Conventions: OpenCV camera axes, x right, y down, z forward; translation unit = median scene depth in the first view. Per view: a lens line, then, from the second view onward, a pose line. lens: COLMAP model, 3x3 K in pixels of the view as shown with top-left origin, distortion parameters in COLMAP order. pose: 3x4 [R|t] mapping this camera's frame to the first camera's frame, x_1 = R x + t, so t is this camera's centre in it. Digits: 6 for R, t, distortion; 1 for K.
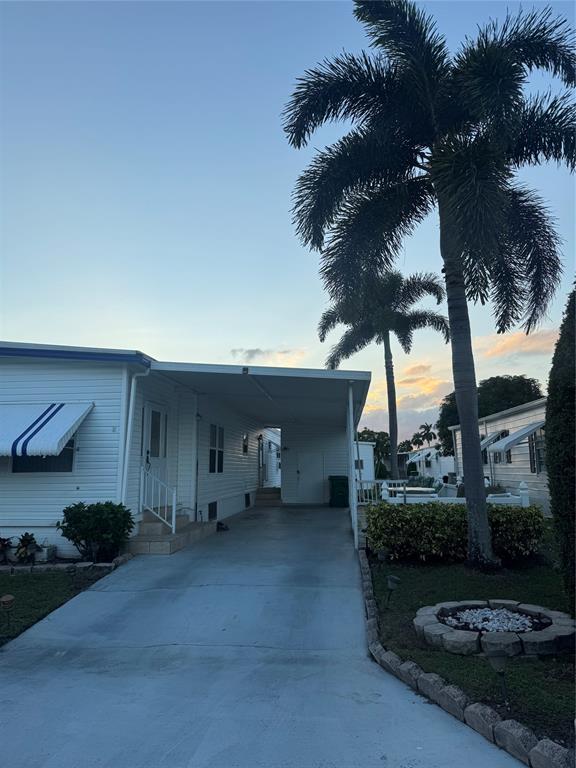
lens RADIAL K [[548.1, 0, 288.0], [0, 548.1, 384.0], [0, 0, 1]] dist [0.033406, 0.001175]
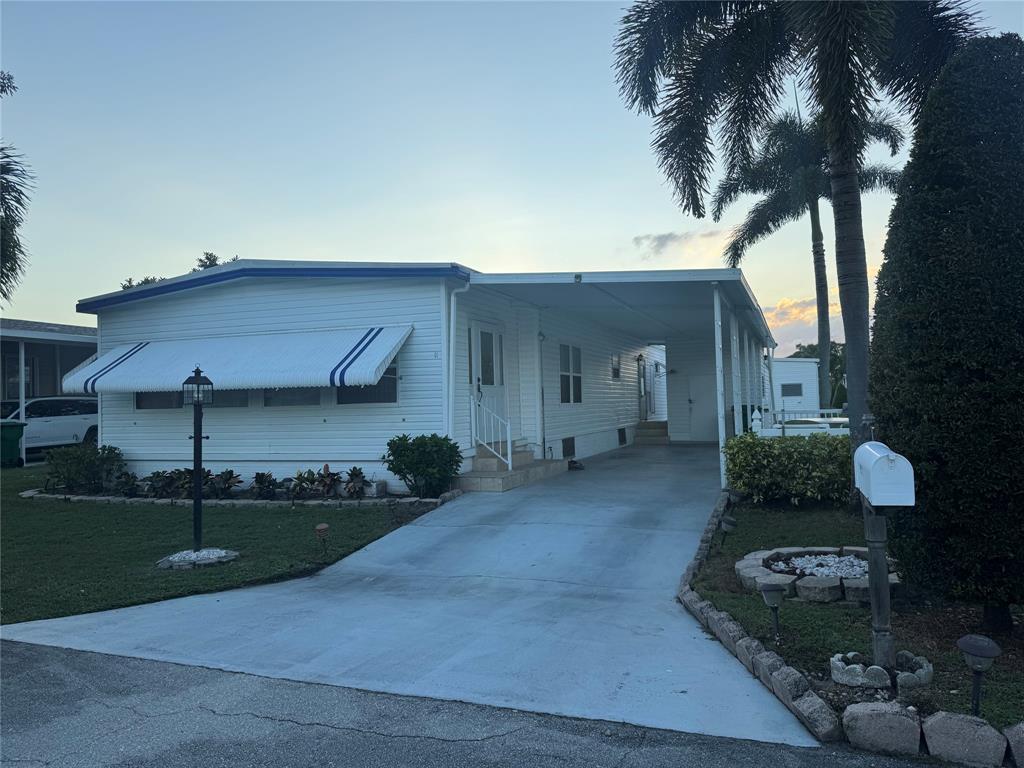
lens RADIAL K [[714.9, 0, 517.5], [0, 714.9, 386.0], [0, 0, 1]] dist [0.161083, -0.002115]
pose [[0.965052, -0.021591, -0.261167, 0.119513], [0.056011, 0.990565, 0.125077, -0.004568], [0.256002, -0.135334, 0.957156, -0.083763]]
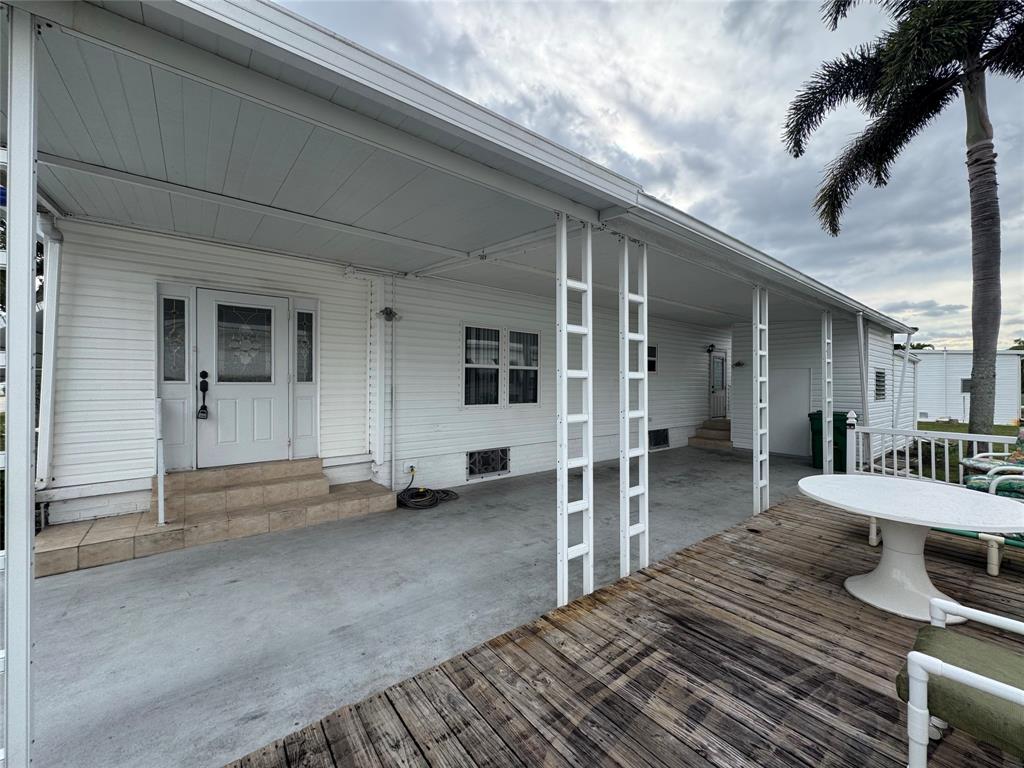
lens RADIAL K [[406.6, 0, 512.0], [0, 406.6, 384.0], [0, 0, 1]] dist [-0.001983, -0.000270]
pose [[0.693904, 0.007789, -0.720025, 0.351168], [0.101699, 0.988858, 0.108706, 0.144884], [0.712850, -0.148658, 0.685380, 1.118722]]
